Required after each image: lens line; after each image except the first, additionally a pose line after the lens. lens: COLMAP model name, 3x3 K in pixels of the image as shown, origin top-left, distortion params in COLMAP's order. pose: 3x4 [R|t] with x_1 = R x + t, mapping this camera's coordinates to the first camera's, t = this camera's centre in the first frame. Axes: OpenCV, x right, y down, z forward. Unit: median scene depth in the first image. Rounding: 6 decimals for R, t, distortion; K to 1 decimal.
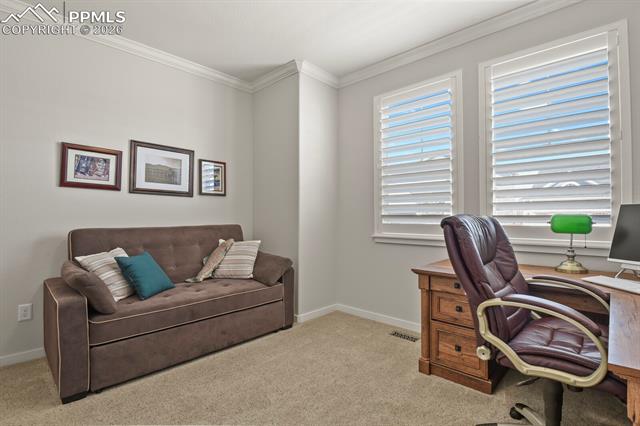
lens RADIAL K [[310.9, 0, 323.6], [0, 310.9, 213.3], [0, 0, 1]] dist [-0.013705, -0.005732]
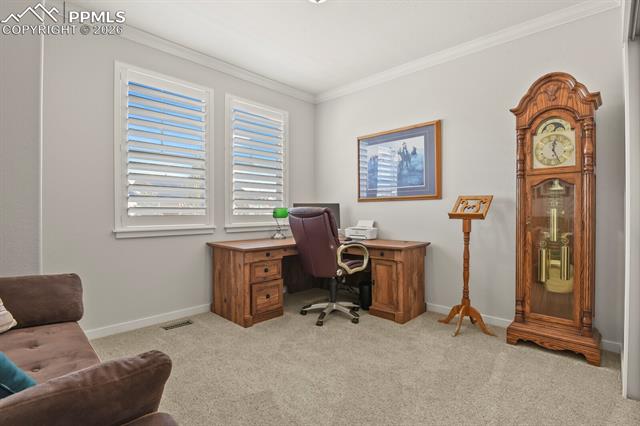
lens RADIAL K [[310.9, 0, 323.6], [0, 310.9, 213.3], [0, 0, 1]] dist [-0.013705, -0.005732]
pose [[-0.002984, -0.005612, 0.999980, -1.033263], [-0.013946, 0.999887, 0.005570, 0.022166], [-0.999898, -0.013929, -0.003062, 0.717403]]
